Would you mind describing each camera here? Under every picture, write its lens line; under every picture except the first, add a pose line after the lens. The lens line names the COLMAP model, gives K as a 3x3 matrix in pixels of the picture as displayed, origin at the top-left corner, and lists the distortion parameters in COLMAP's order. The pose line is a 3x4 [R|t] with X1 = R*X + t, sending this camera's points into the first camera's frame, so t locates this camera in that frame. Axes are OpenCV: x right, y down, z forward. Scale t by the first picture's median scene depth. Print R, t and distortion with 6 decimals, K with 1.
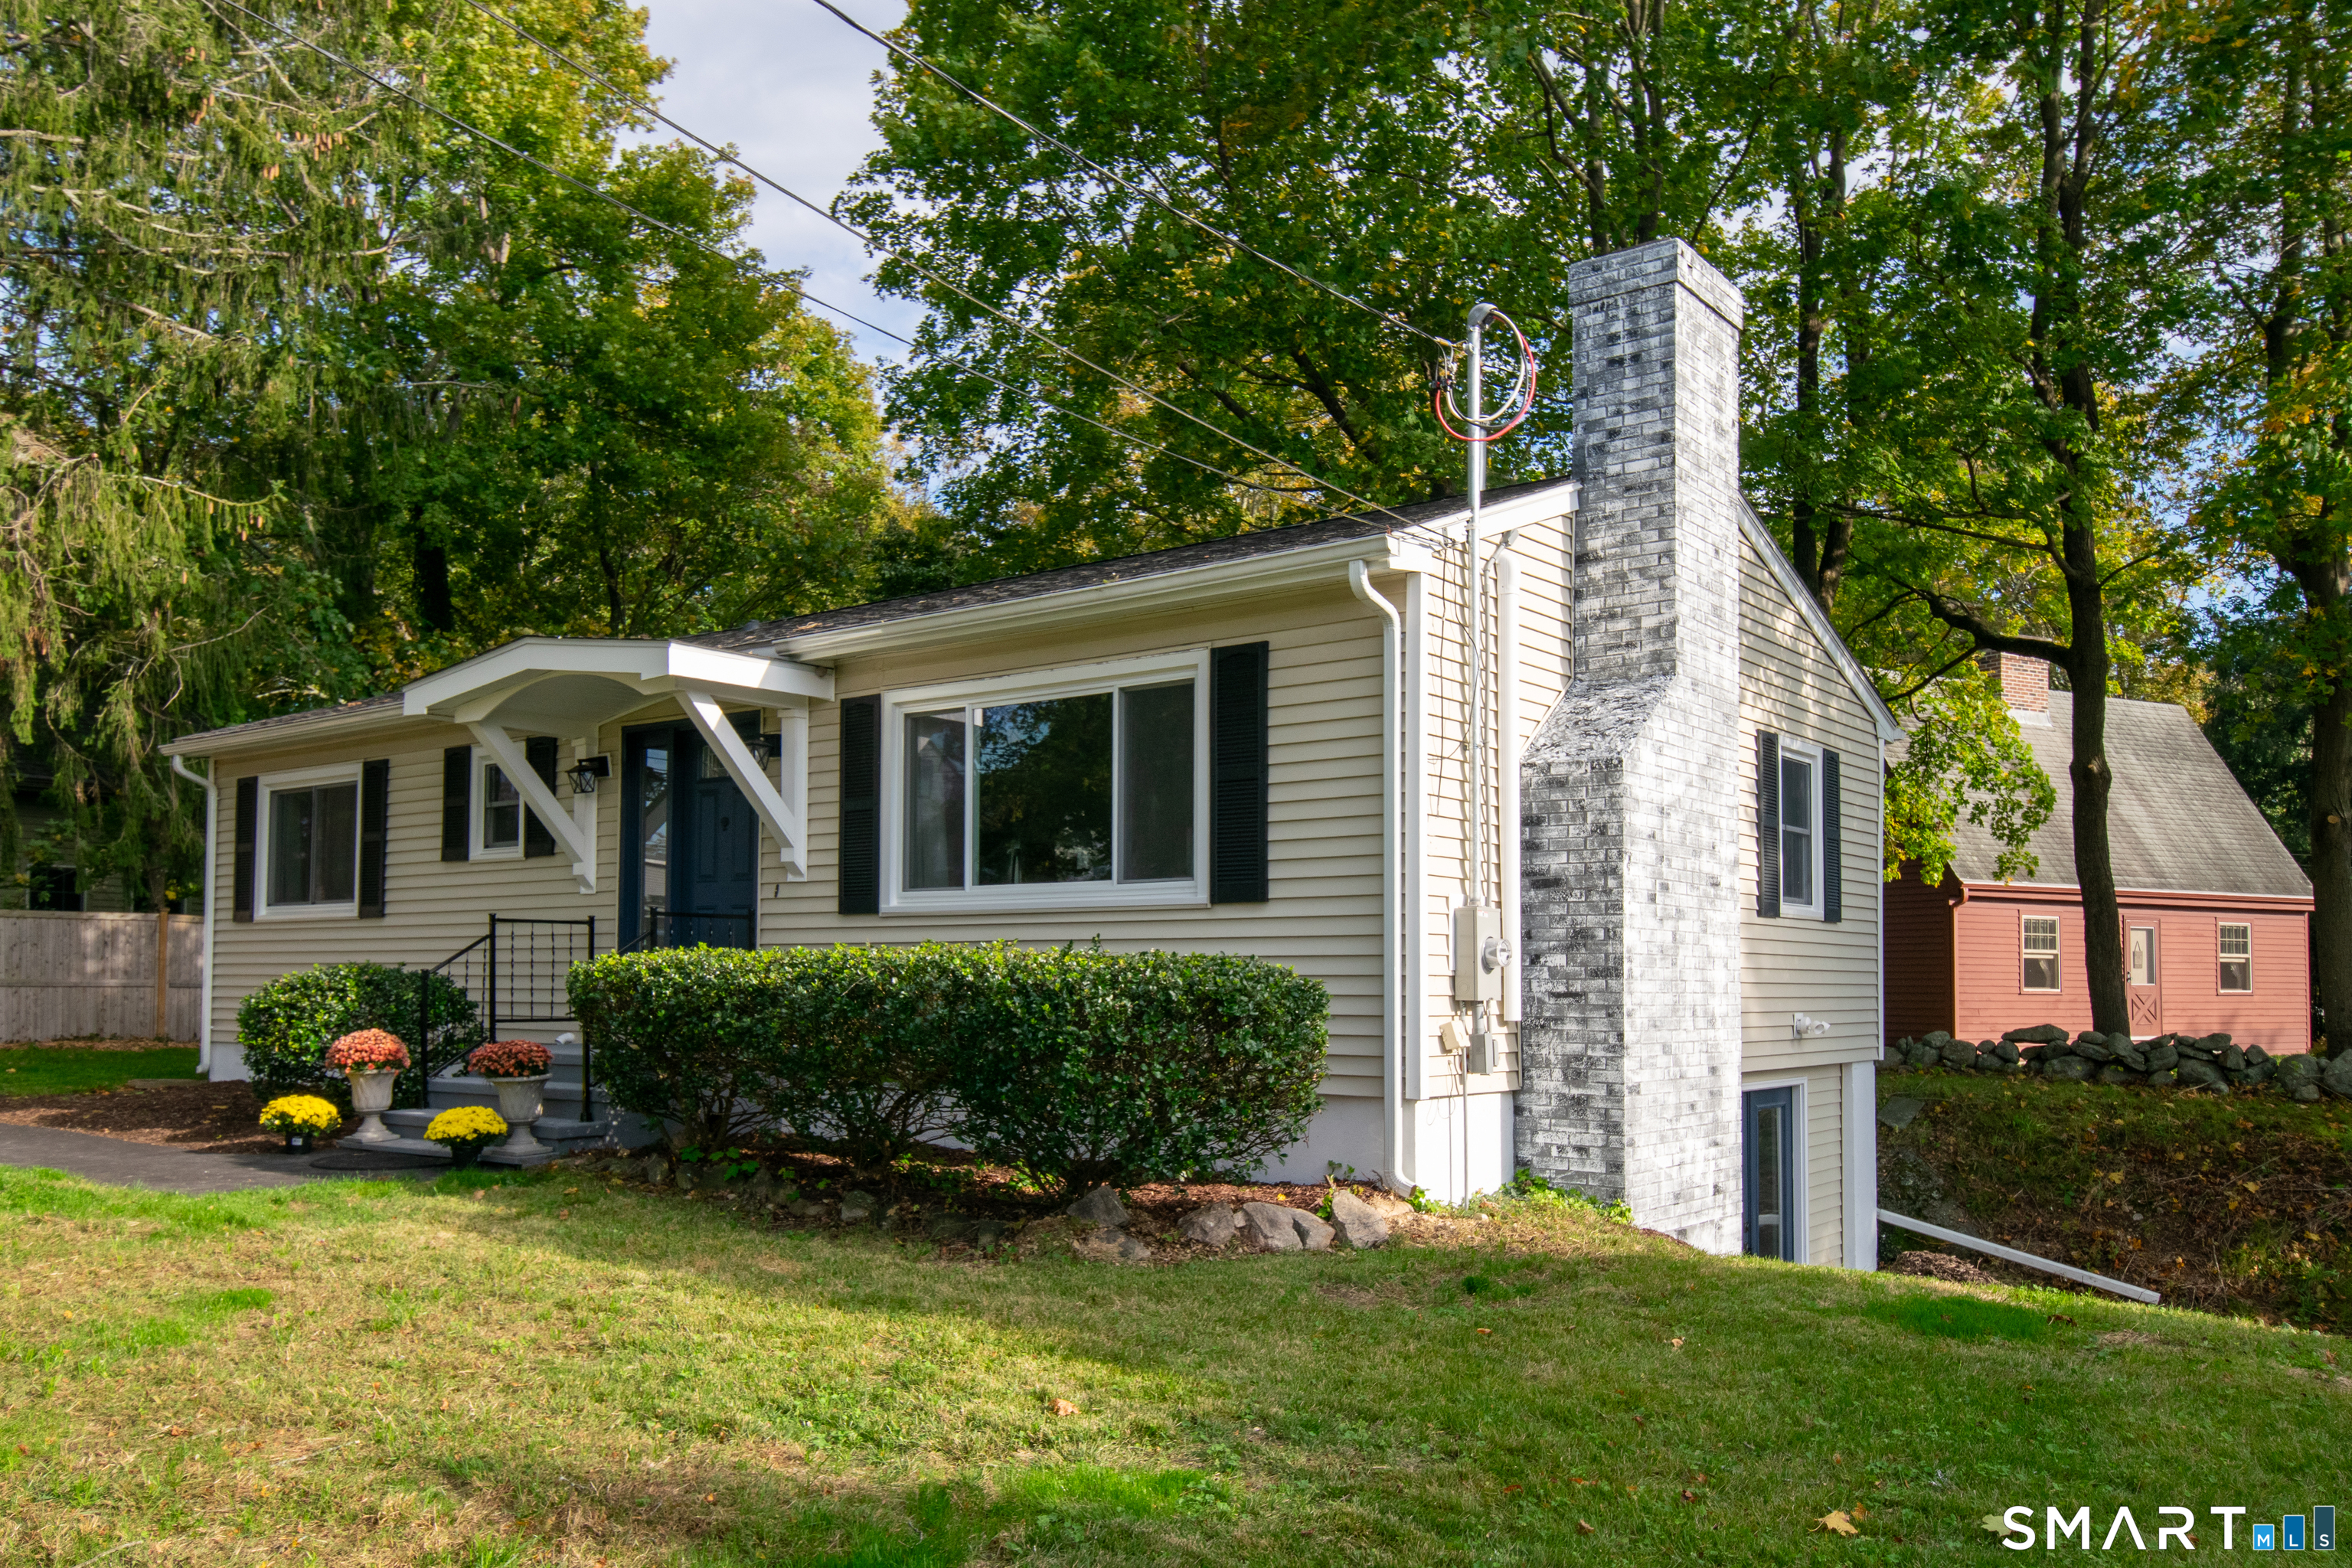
lens RADIAL K [[1782.0, 0, 1176.8], [0, 1782.0, 778.1], [0, 0, 1]] dist [0.008229, -0.002717]
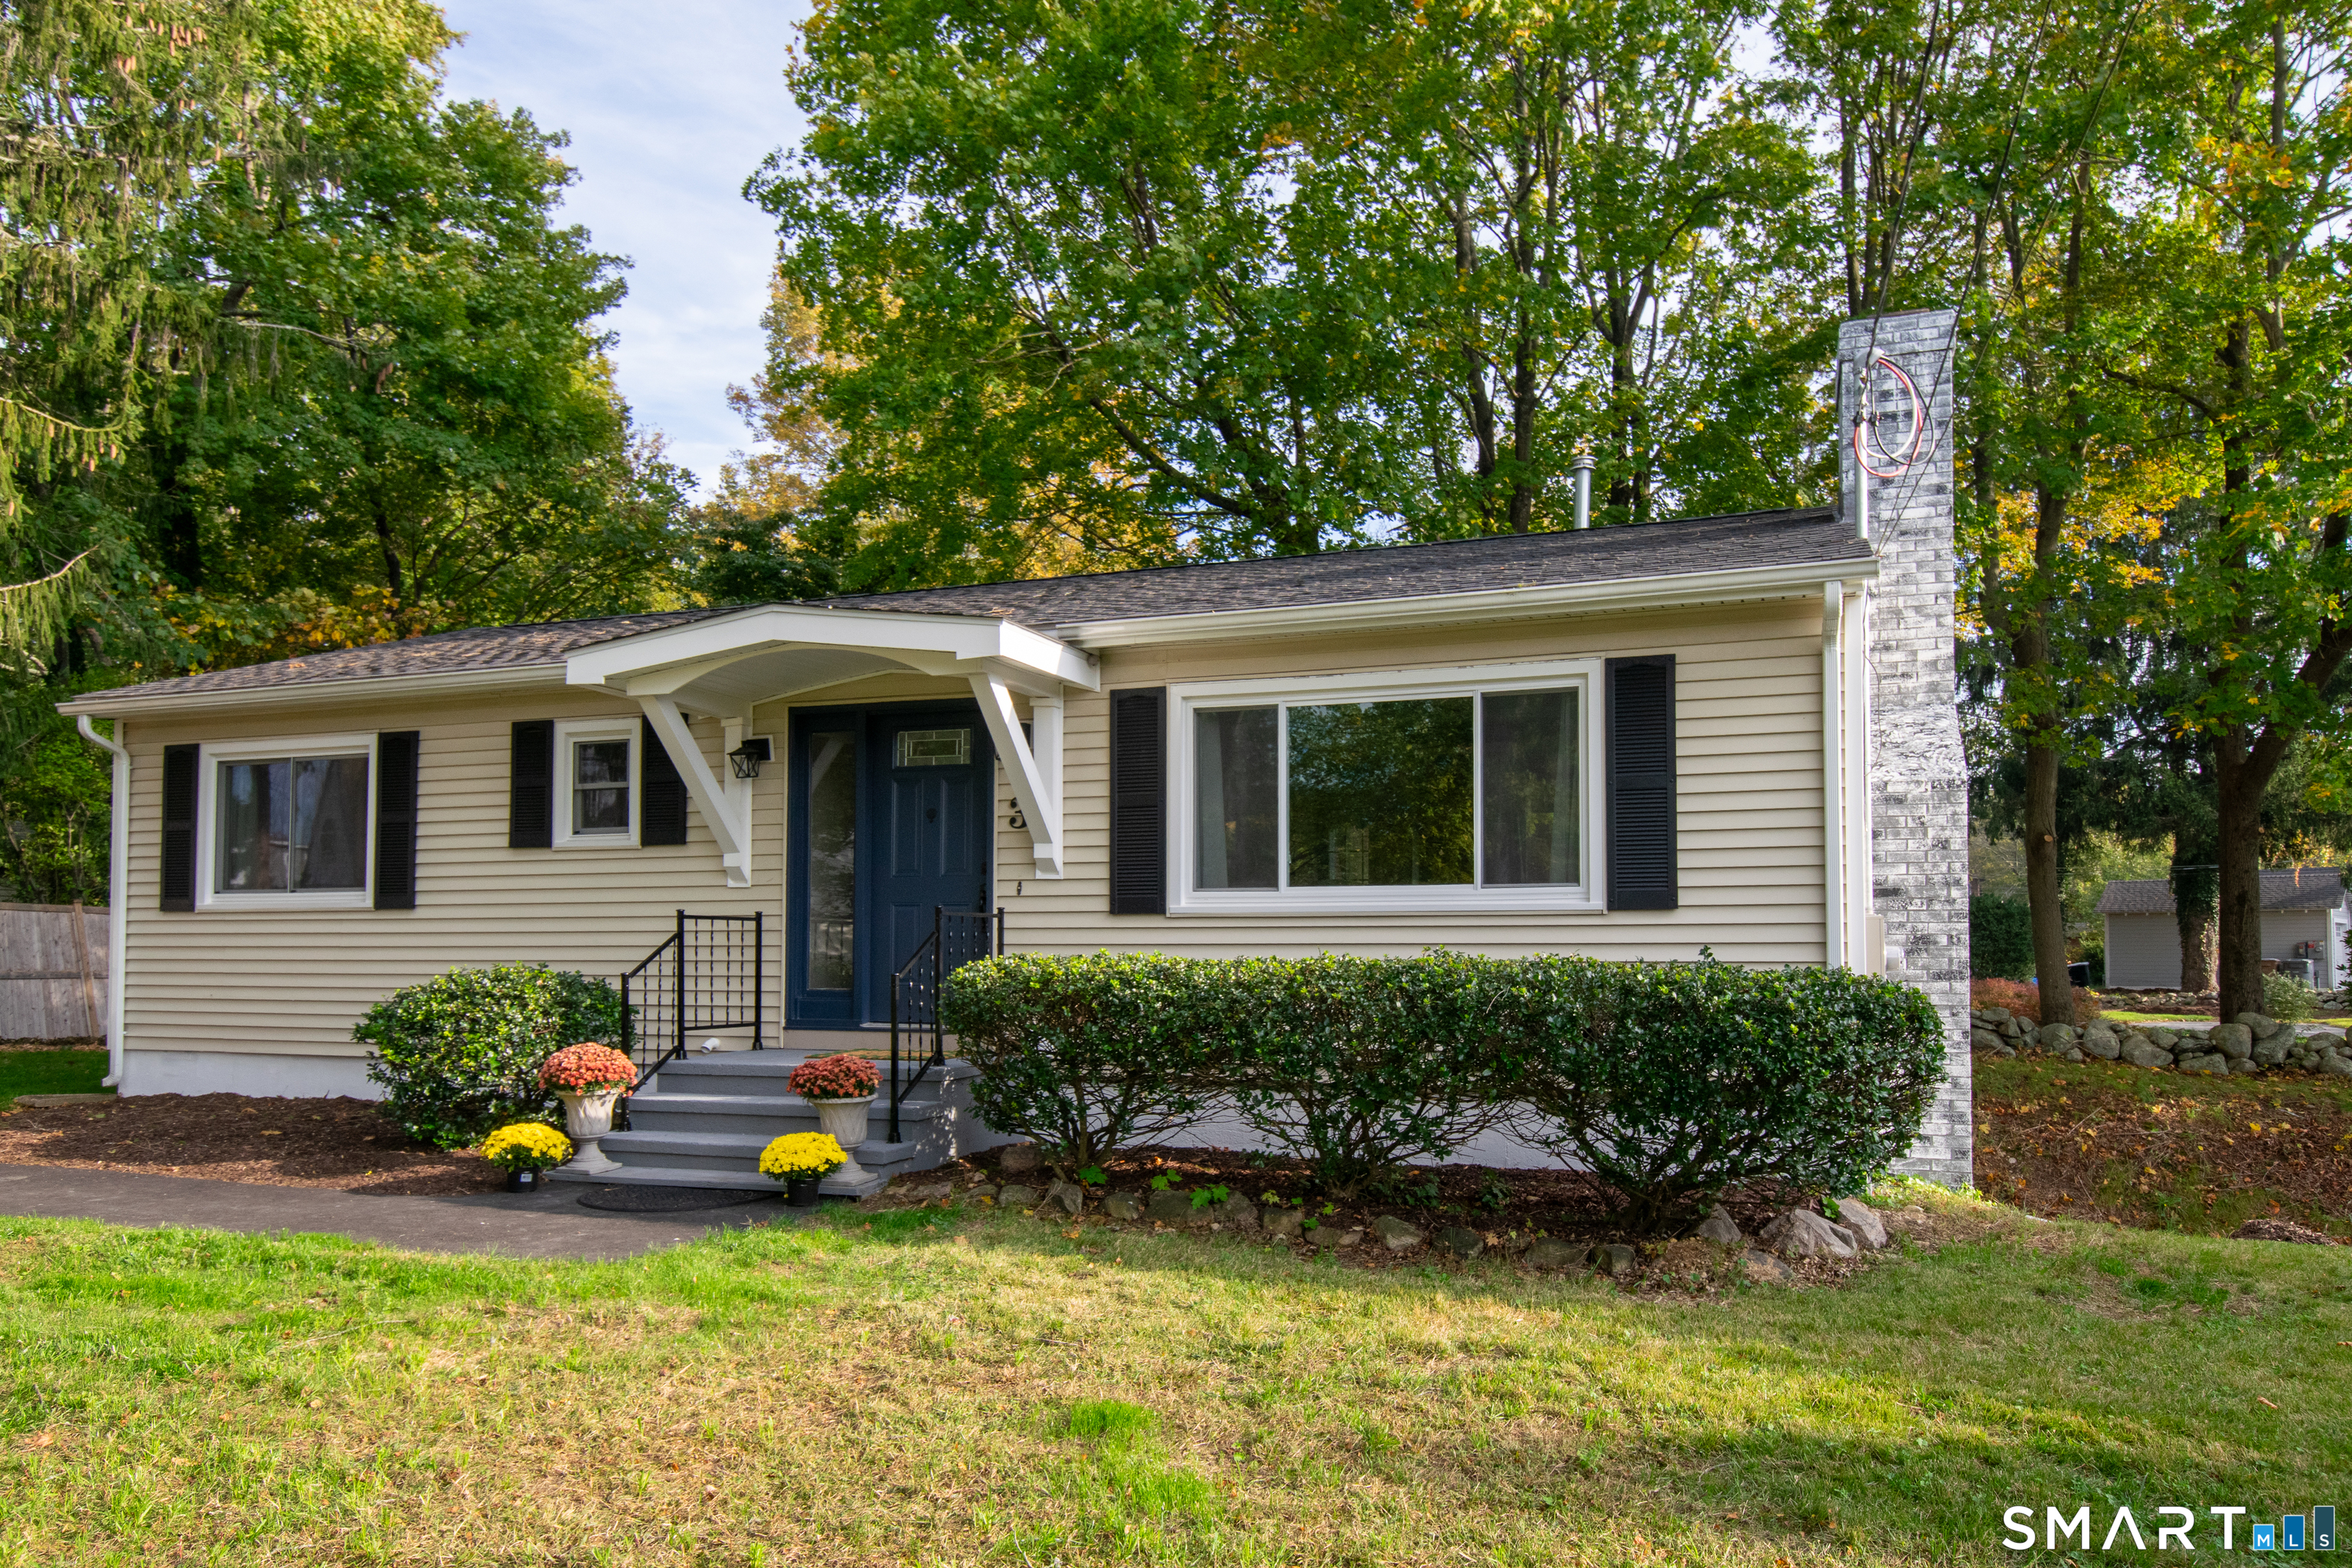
lens RADIAL K [[1542.6, 0, 1174.9], [0, 1542.6, 799.6], [0, 0, 1]] dist [0.011011, 0.000196]
pose [[0.954345, 0.026218, 0.297553, -0.411774], [-0.030716, 0.999474, 0.010451, 0.005174], [-0.297123, -0.019113, 0.954648, 0.198958]]
